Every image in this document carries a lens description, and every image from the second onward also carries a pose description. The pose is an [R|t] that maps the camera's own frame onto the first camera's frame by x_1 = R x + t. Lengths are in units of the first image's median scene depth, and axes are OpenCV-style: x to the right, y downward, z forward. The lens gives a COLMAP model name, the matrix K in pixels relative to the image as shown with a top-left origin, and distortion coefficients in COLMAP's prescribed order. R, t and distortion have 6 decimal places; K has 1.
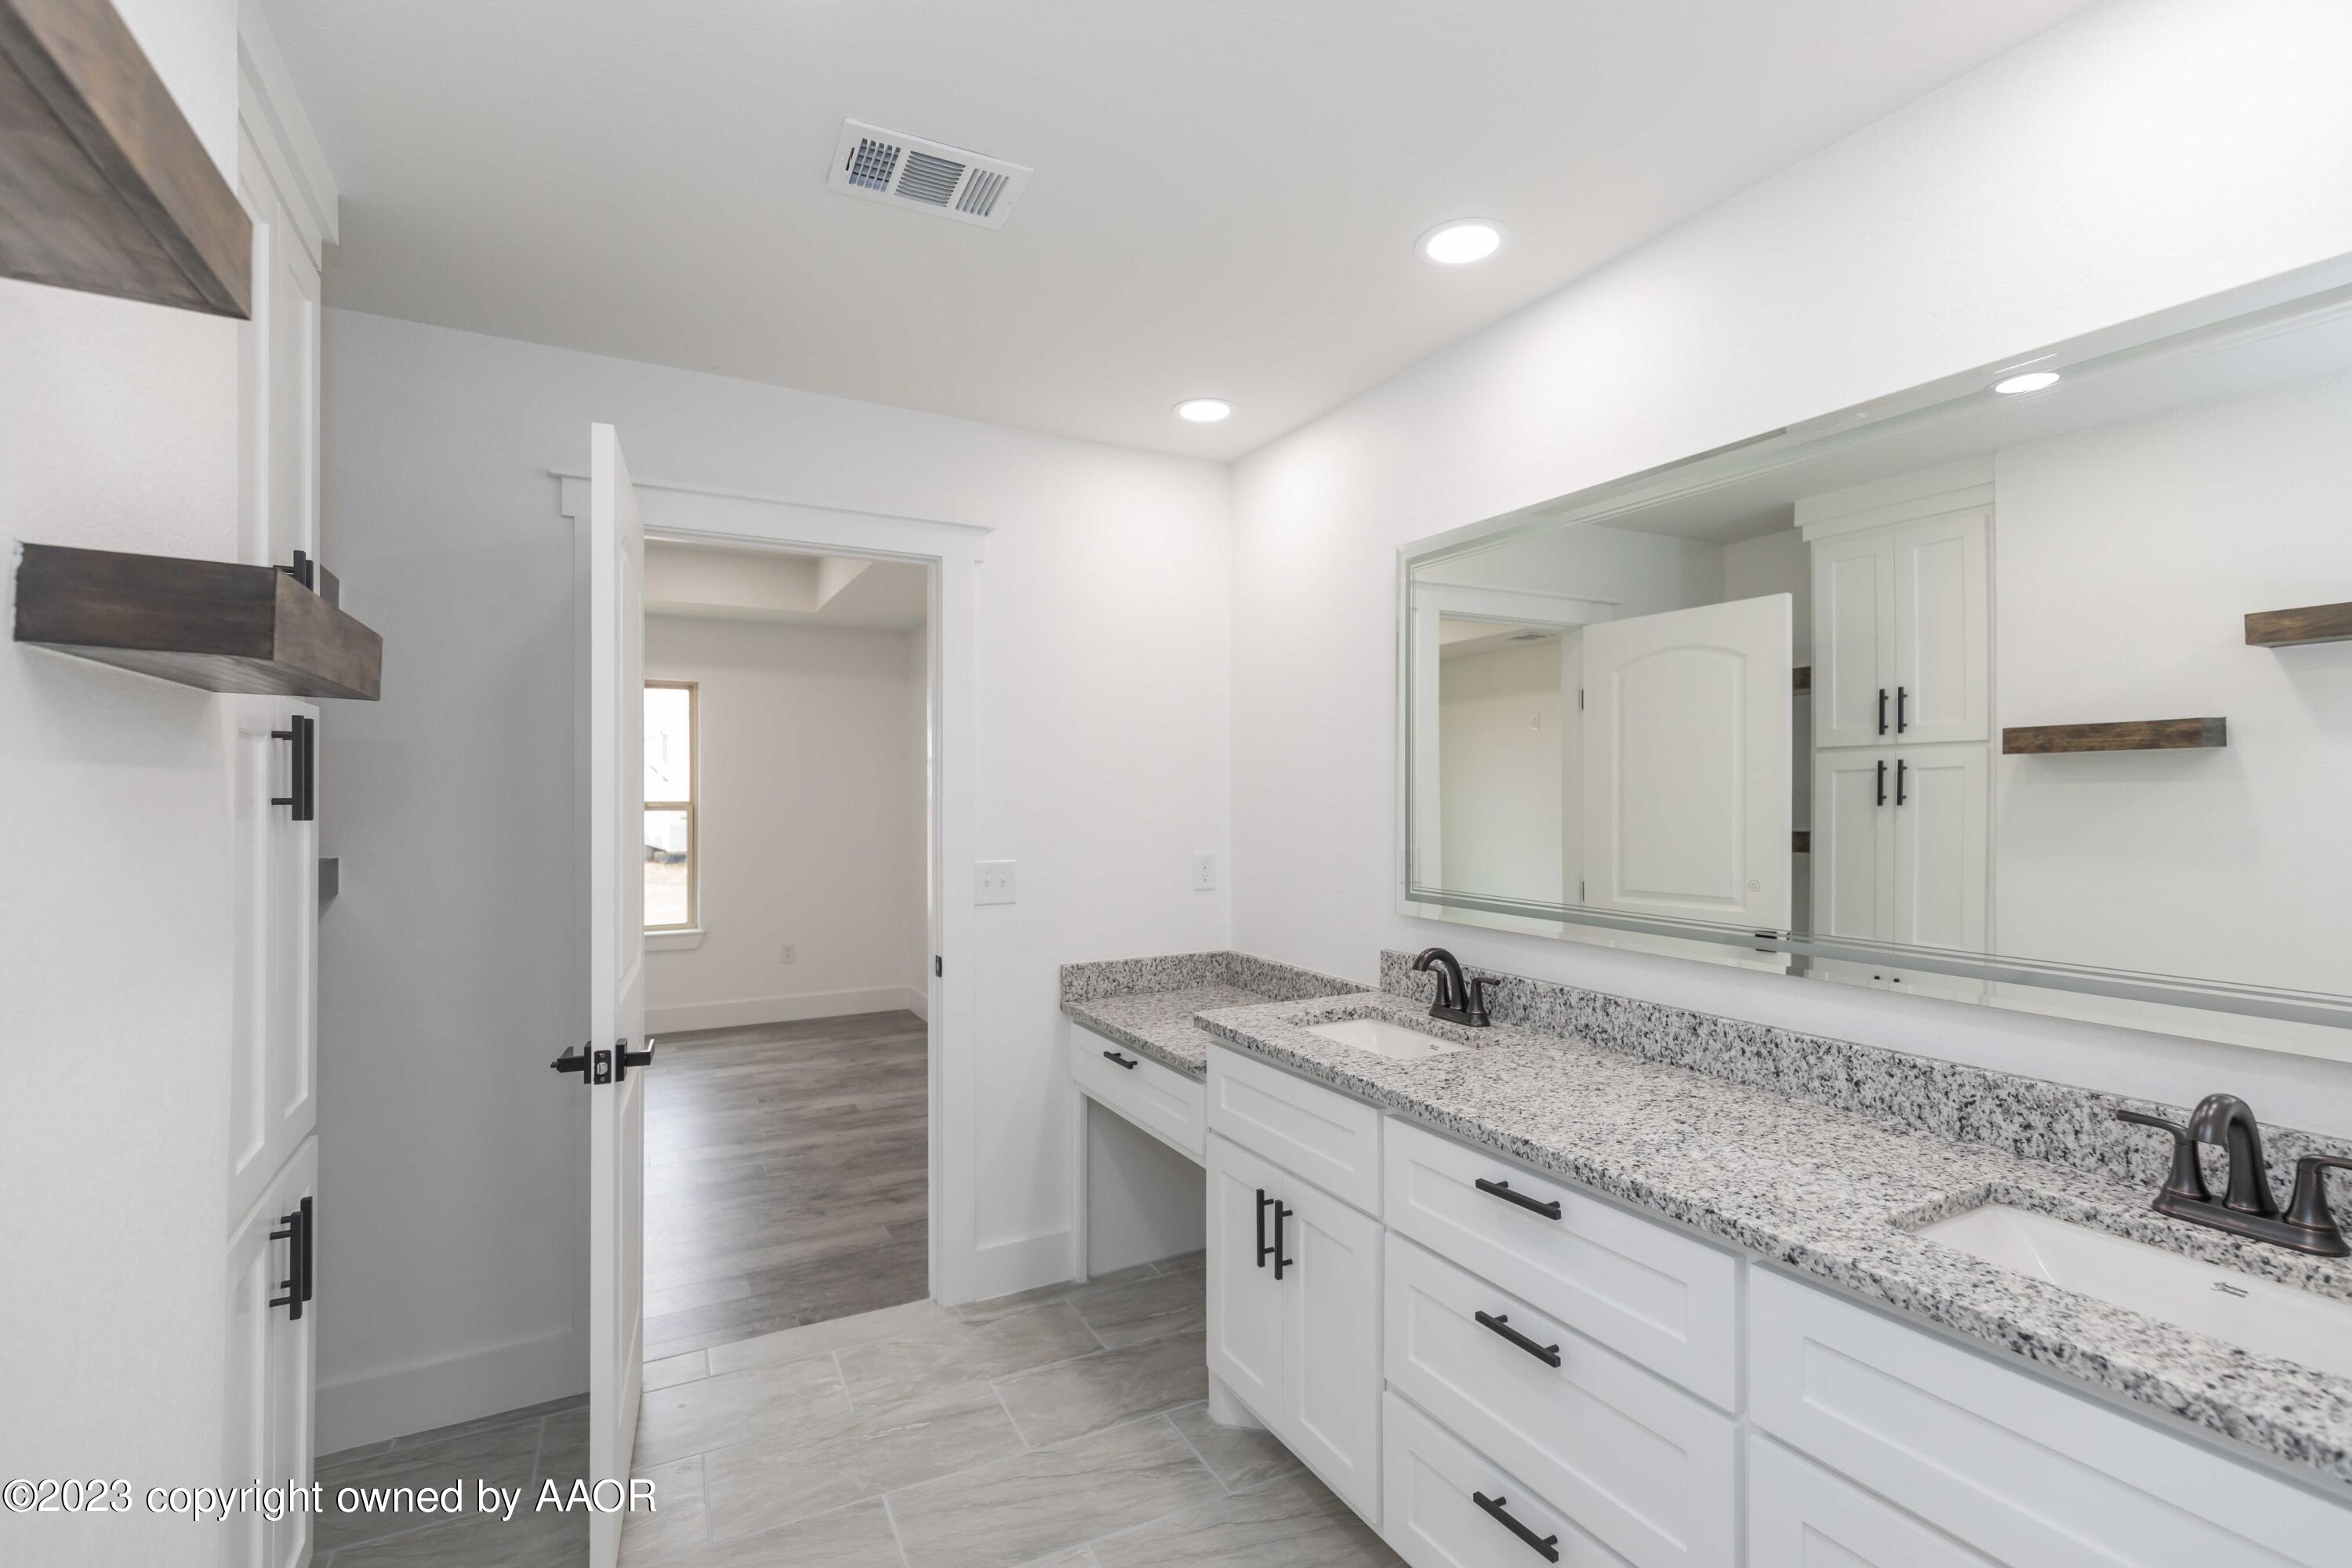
lens RADIAL K [[1113.8, 0, 1200.9], [0, 1113.8, 791.4], [0, 0, 1]] dist [0.004753, -0.002796]
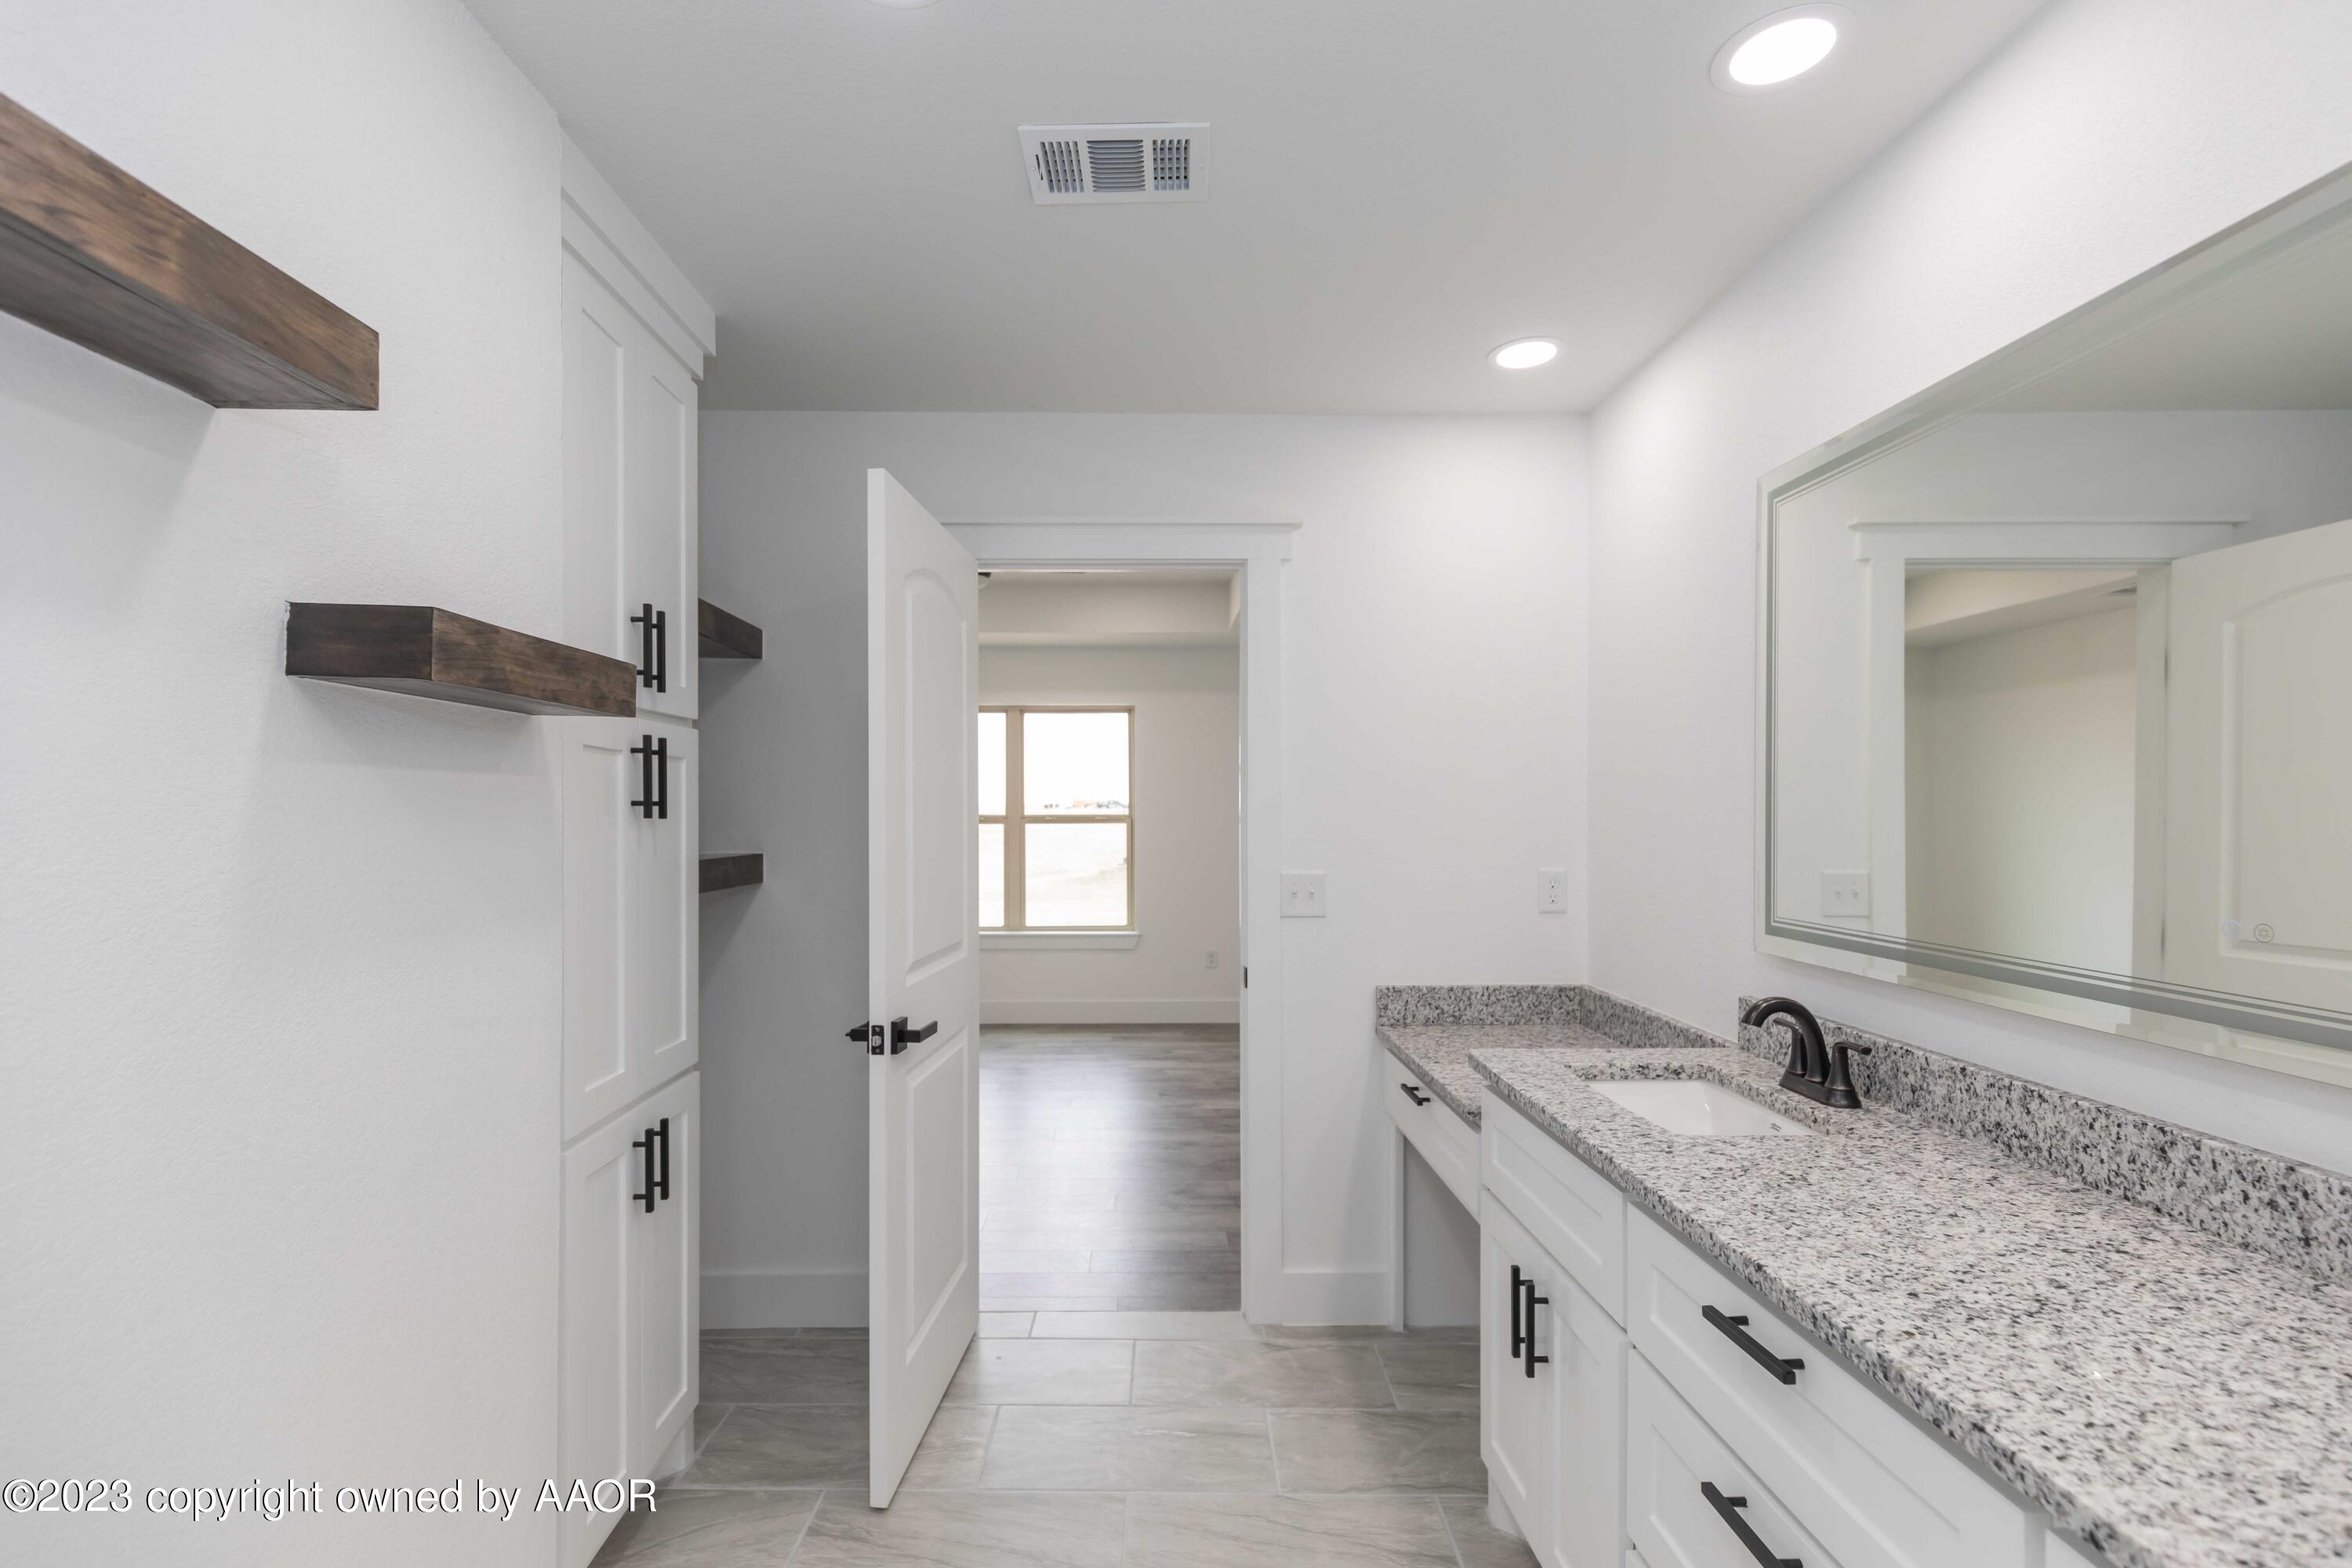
lens RADIAL K [[1113.8, 0, 1113.7], [0, 1113.8, 821.3], [0, 0, 1]] dist [0.004753, -0.002796]
pose [[0.872088, 0.004035, -0.489332, 0.221733], [0.001099, 0.999947, 0.010205, 0.014227], [0.489347, -0.009438, 0.872038, 0.133888]]
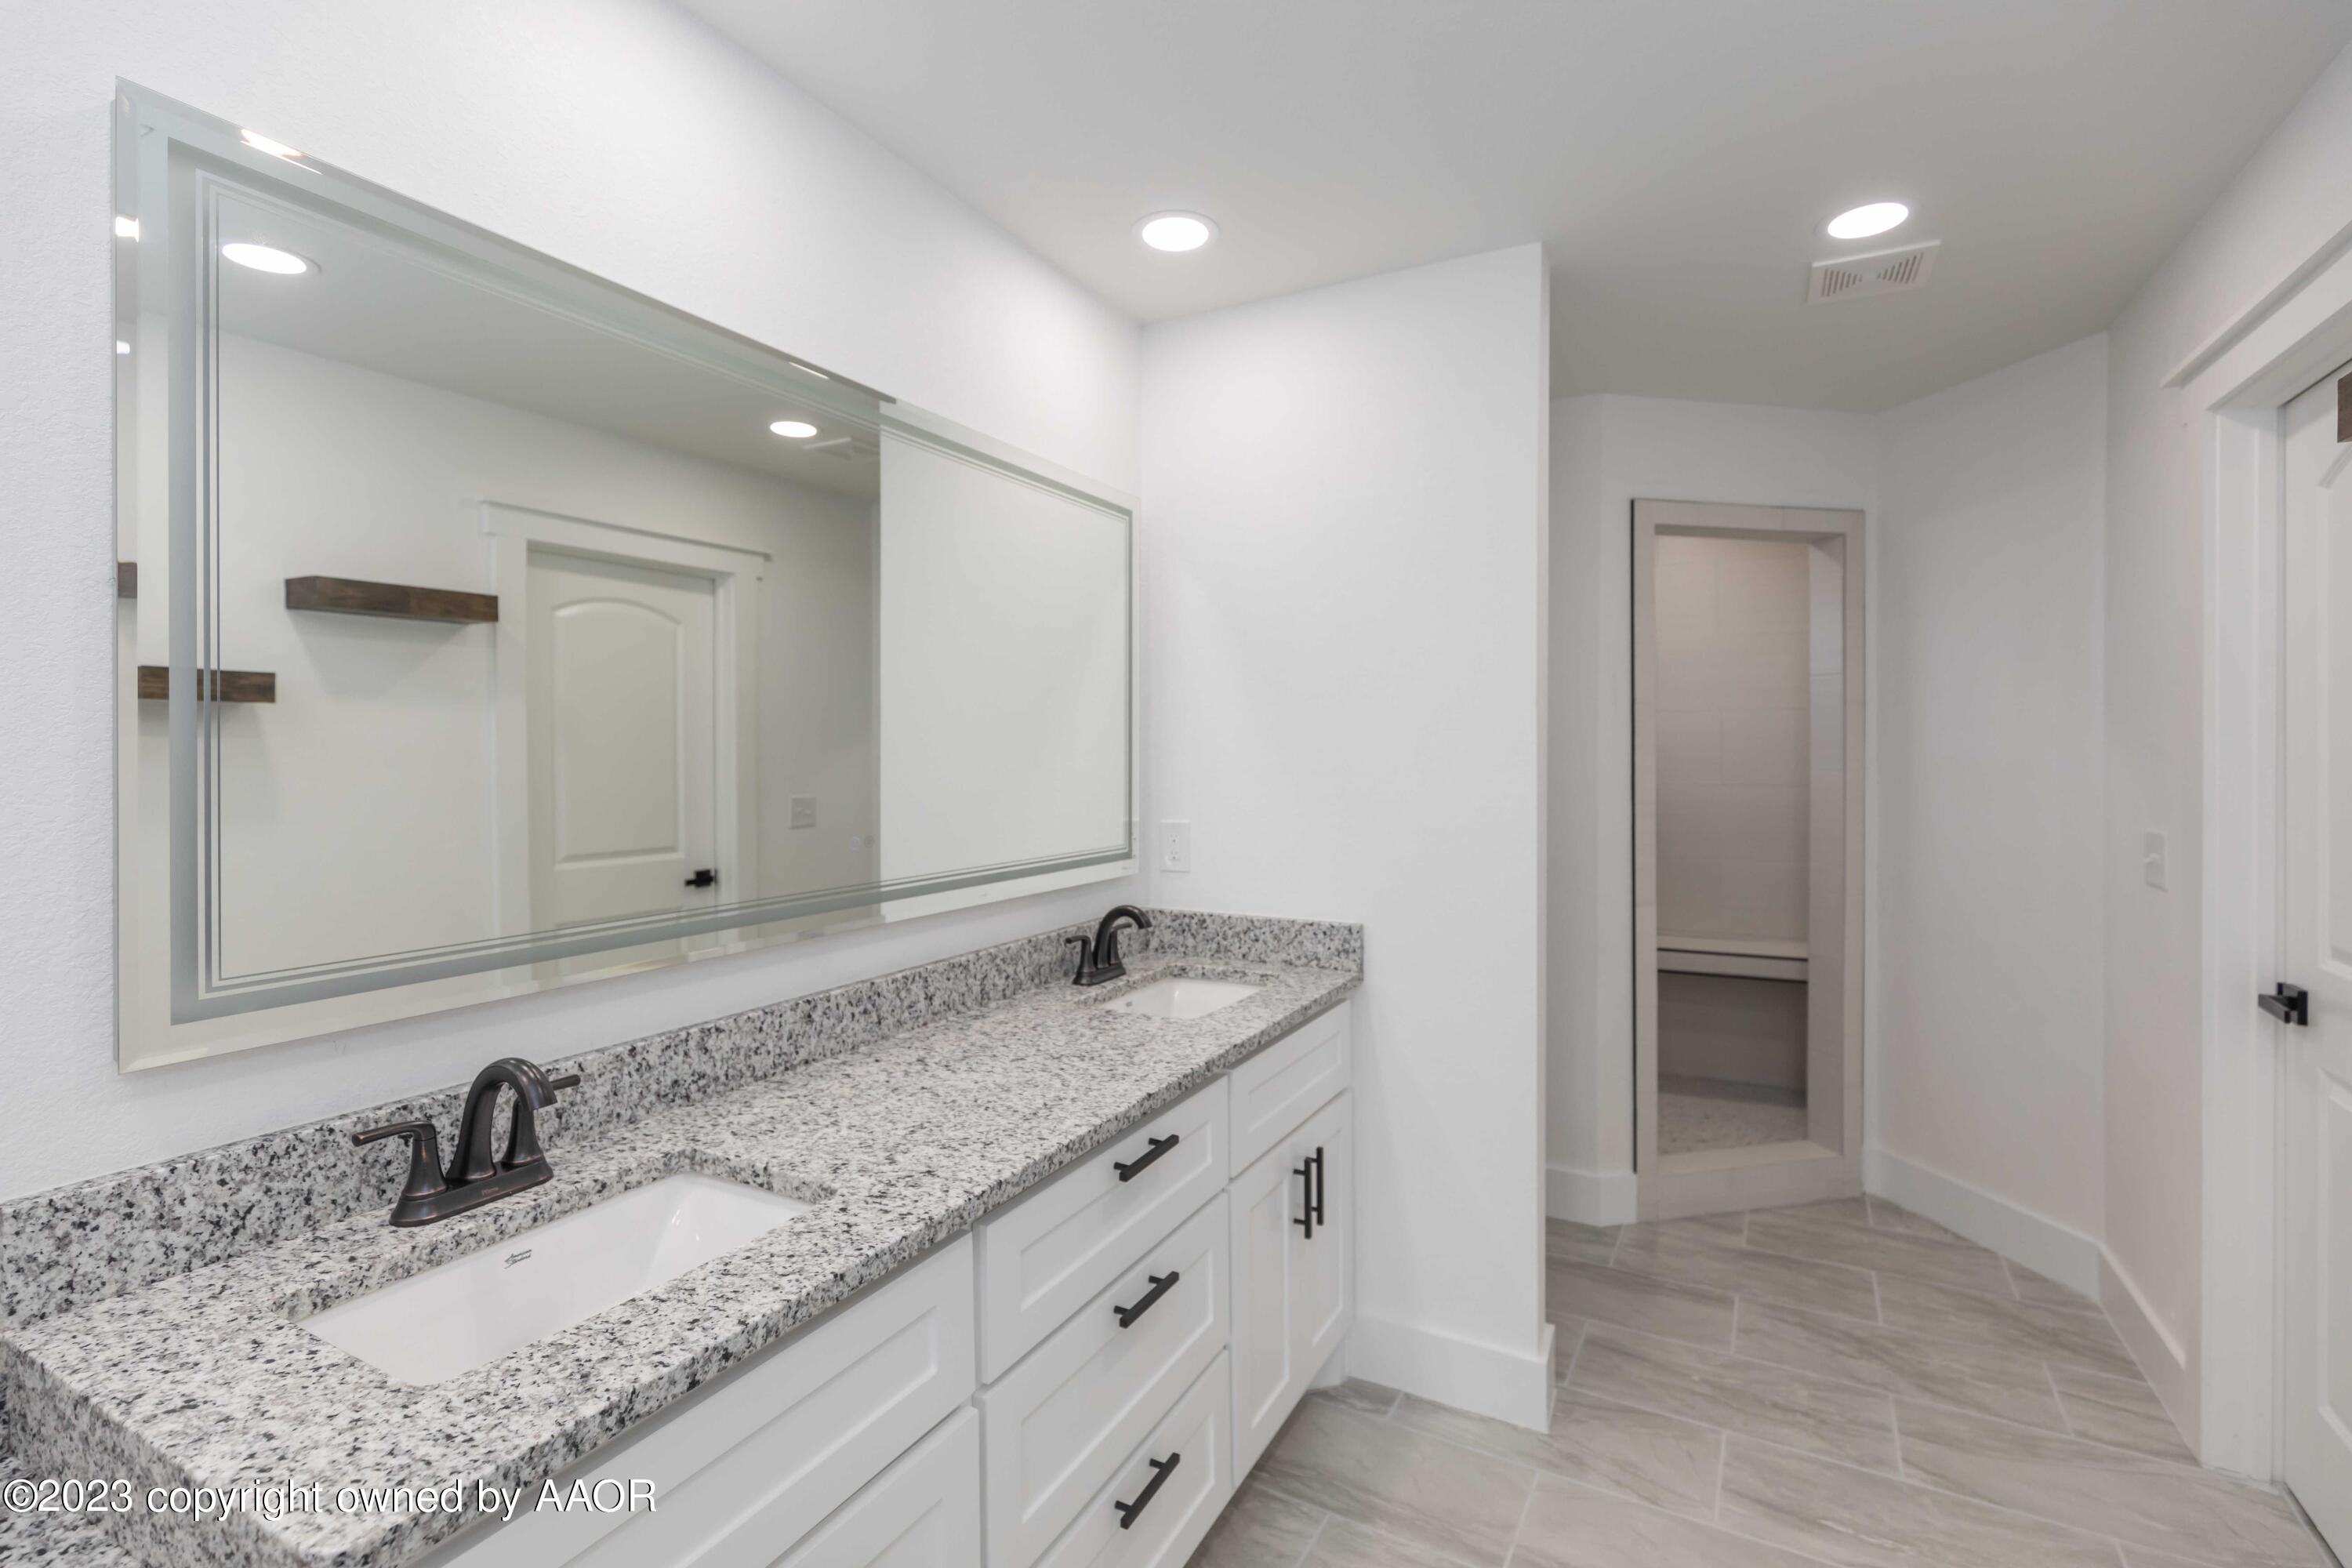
lens RADIAL K [[1113.8, 0, 1152.9], [0, 1113.8, 748.4], [0, 0, 1]] dist [0.004753, -0.002796]
pose [[-0.557202, 0.002487, 0.830373, -0.431273], [-0.000024, 0.999995, -0.003011, 0.003995], [-0.830377, -0.001697, -0.557200, 1.235407]]
